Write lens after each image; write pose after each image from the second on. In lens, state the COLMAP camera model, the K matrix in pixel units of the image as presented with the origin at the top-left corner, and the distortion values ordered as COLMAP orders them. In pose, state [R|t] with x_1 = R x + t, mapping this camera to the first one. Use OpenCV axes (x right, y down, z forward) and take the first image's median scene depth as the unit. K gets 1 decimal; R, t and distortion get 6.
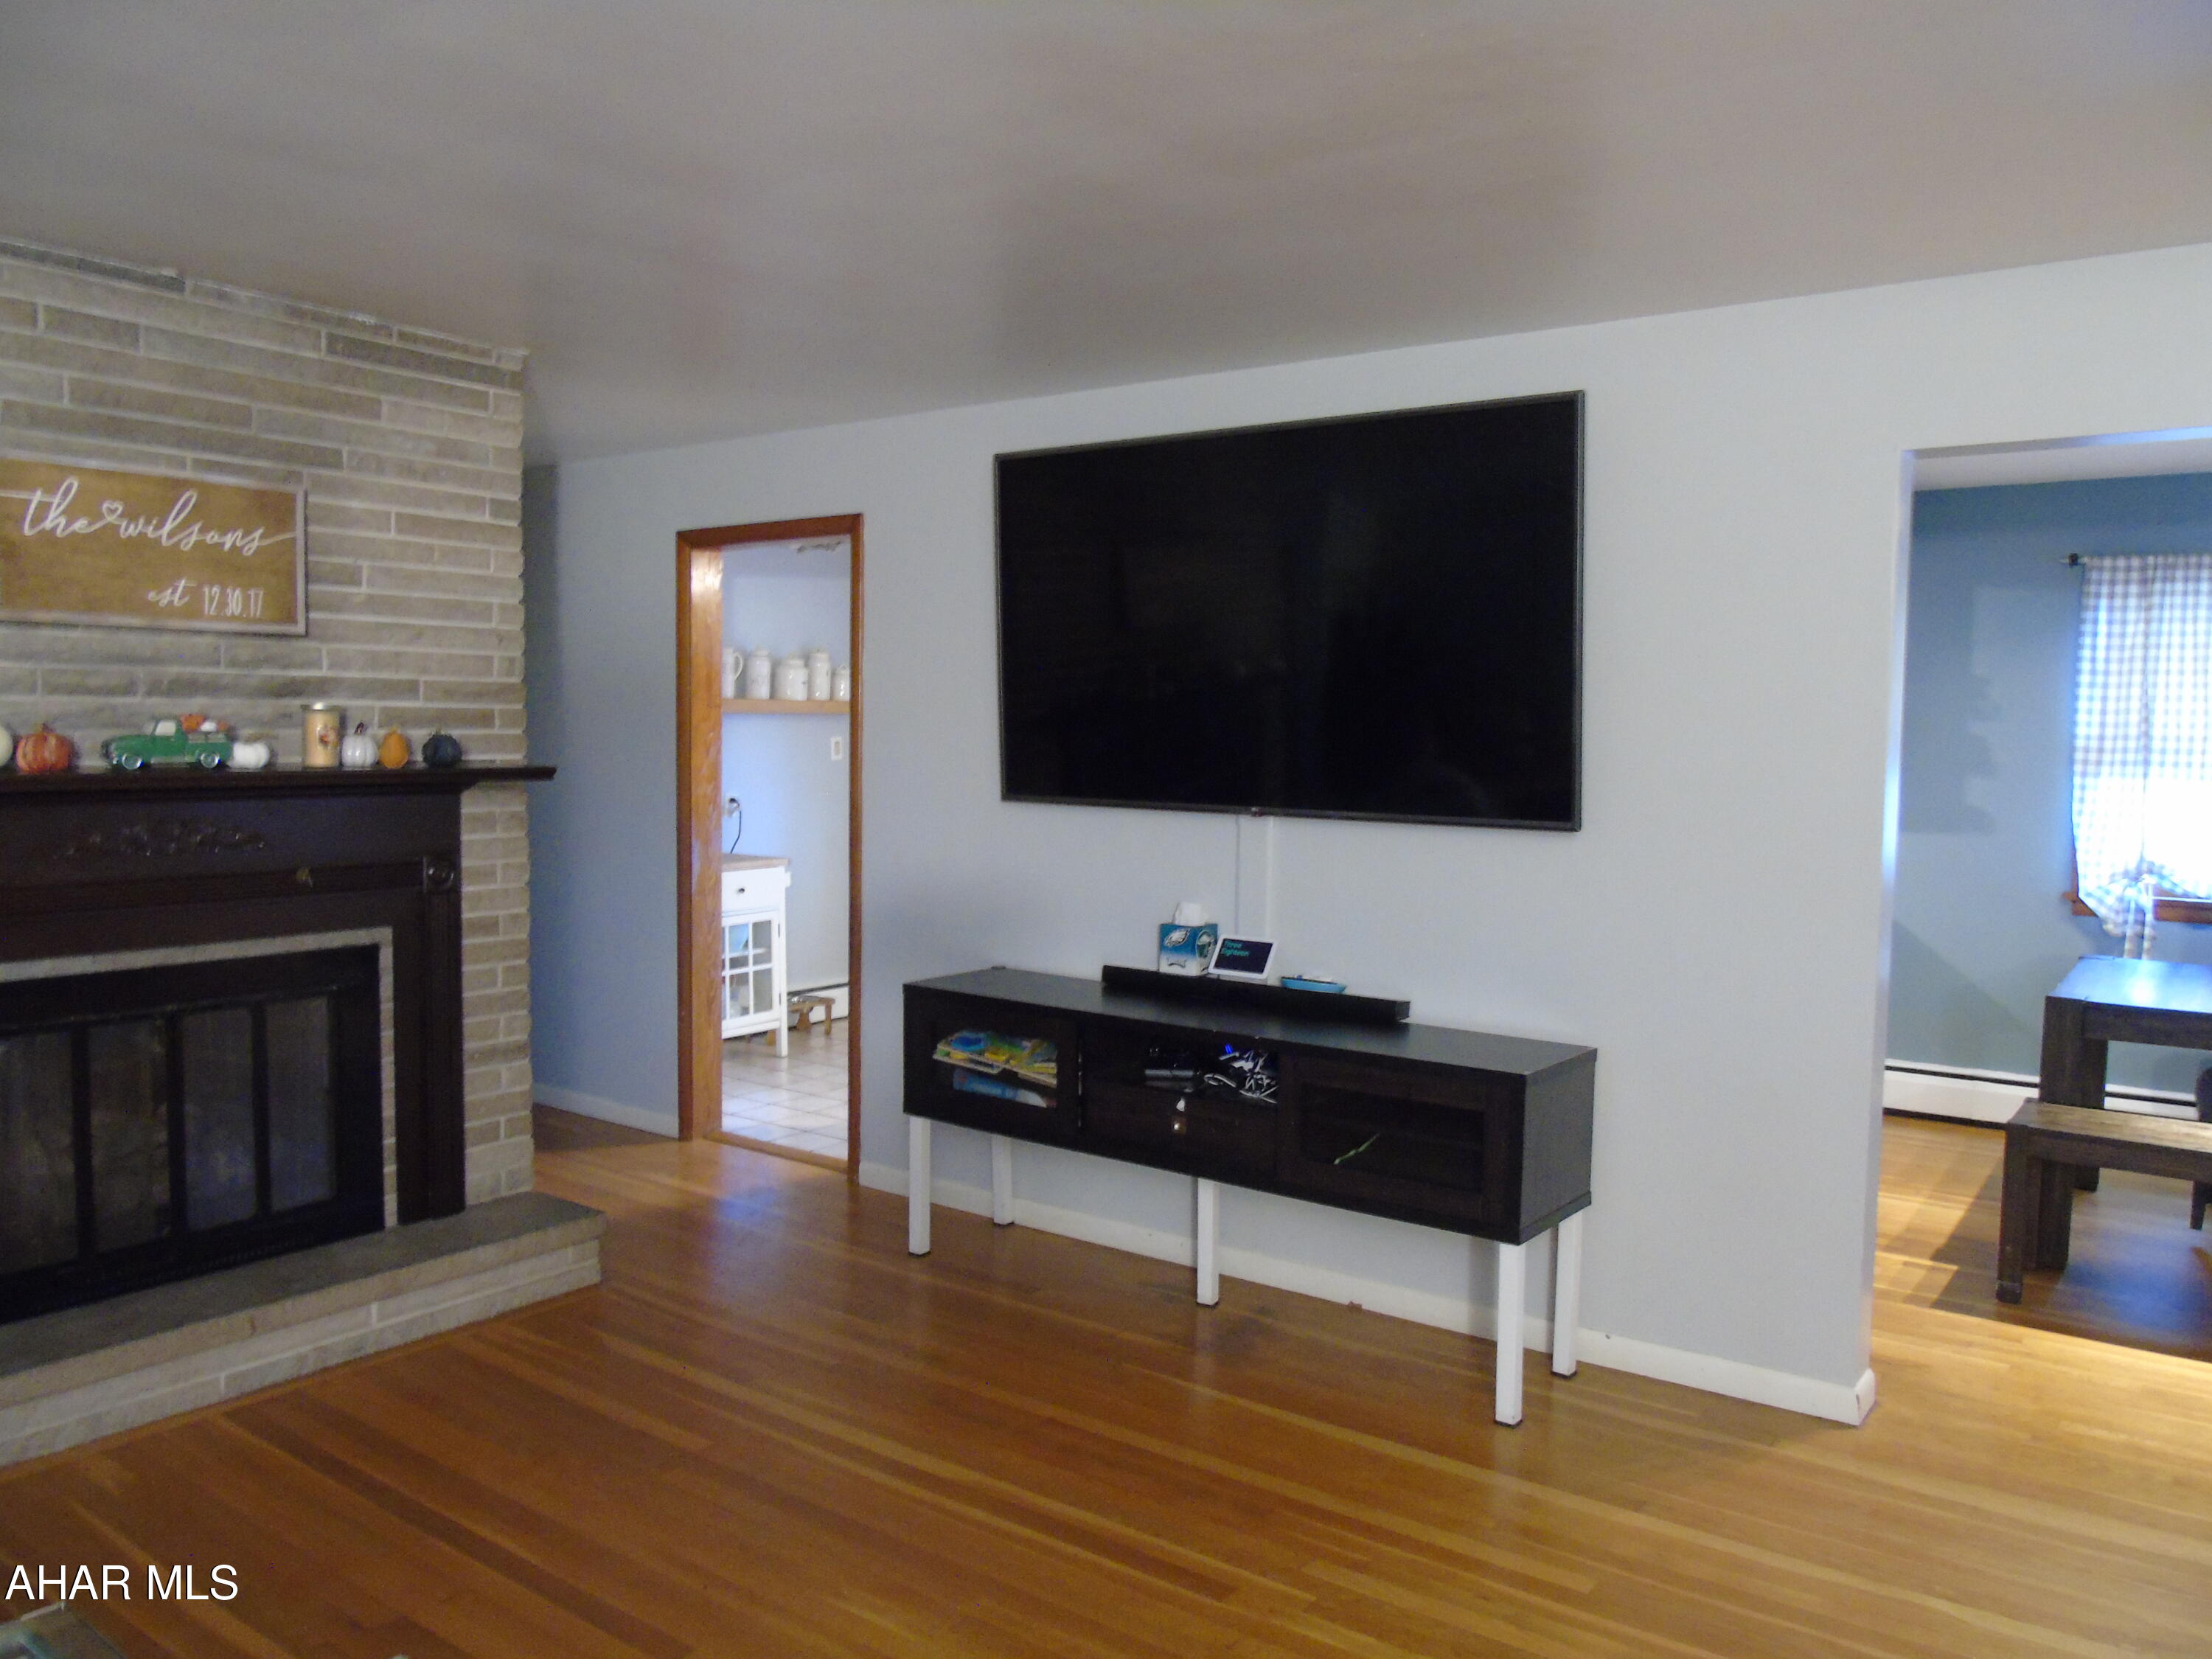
lens RADIAL K [[1601.5, 0, 1106.0], [0, 1601.5, 829.5], [0, 0, 1]] dist [-0.049423, 0.032682]
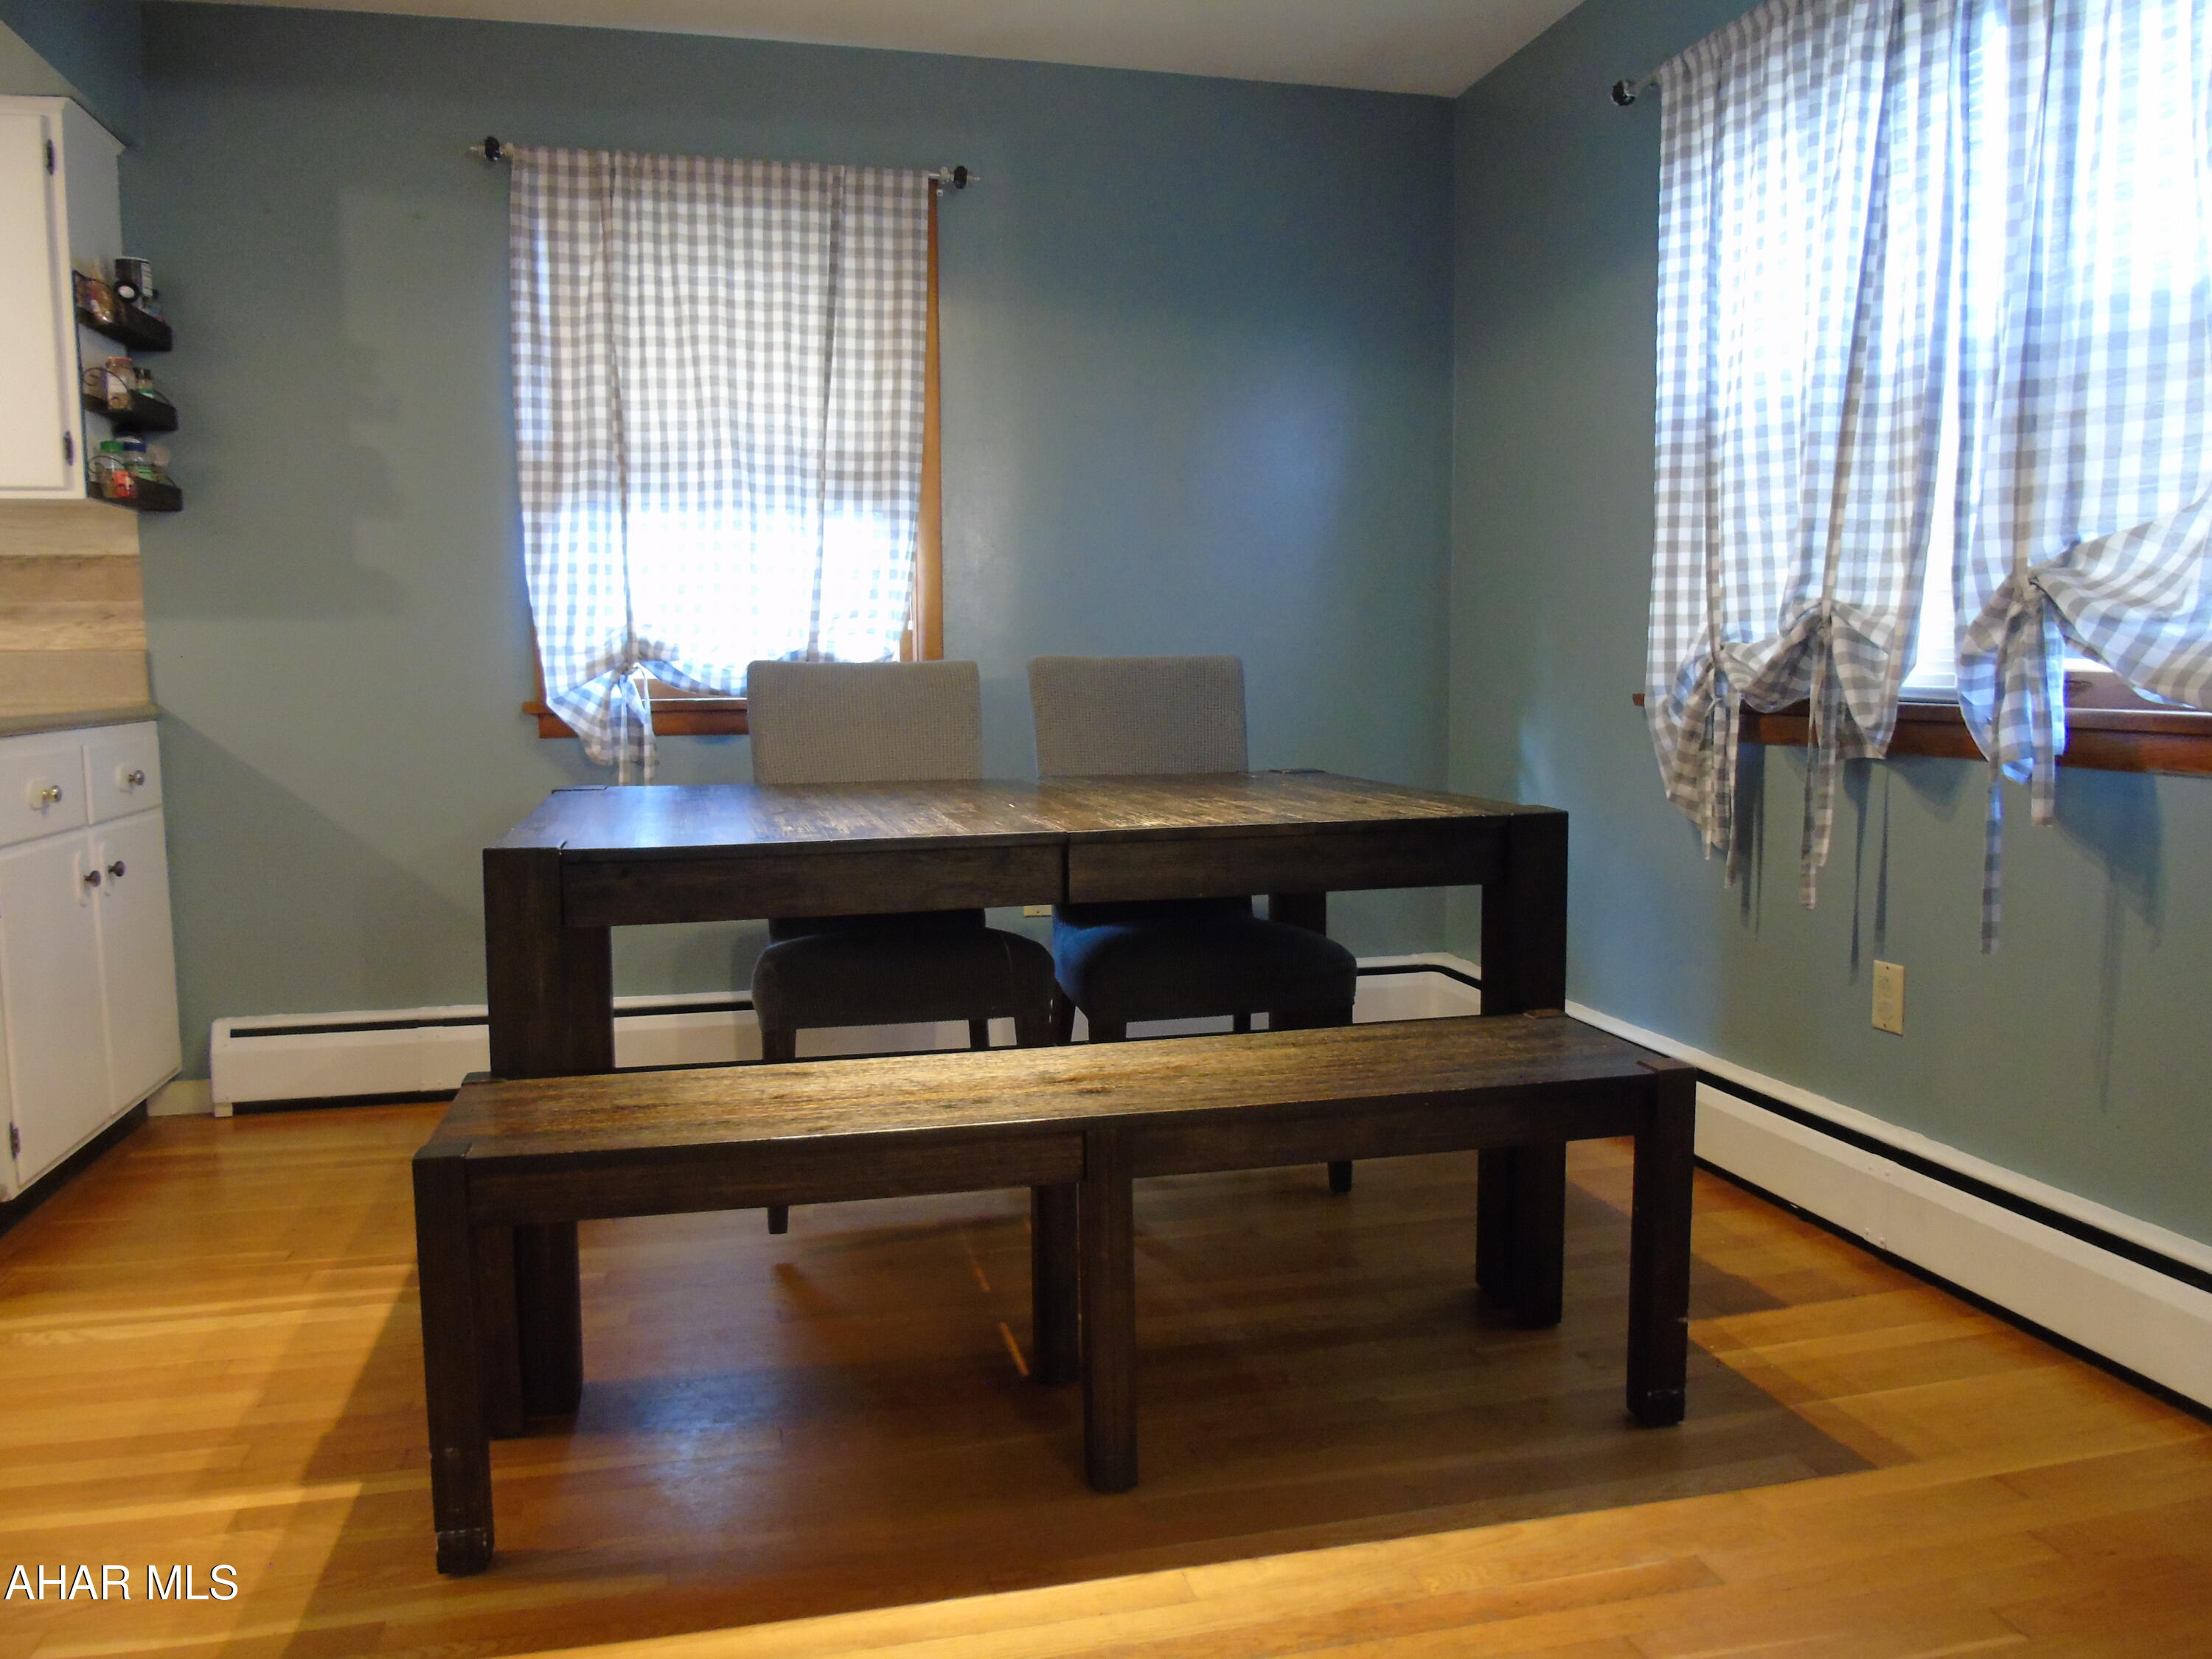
lens RADIAL K [[1601.5, 0, 1106.0], [0, 1601.5, 829.5], [0, 0, 1]] dist [-0.049423, 0.032682]
pose [[0.638849, -0.103350, 0.762359, 0.280510], [0.063409, 0.994638, 0.081703, 0.054905], [-0.766715, -0.003856, 0.641977, 0.438387]]
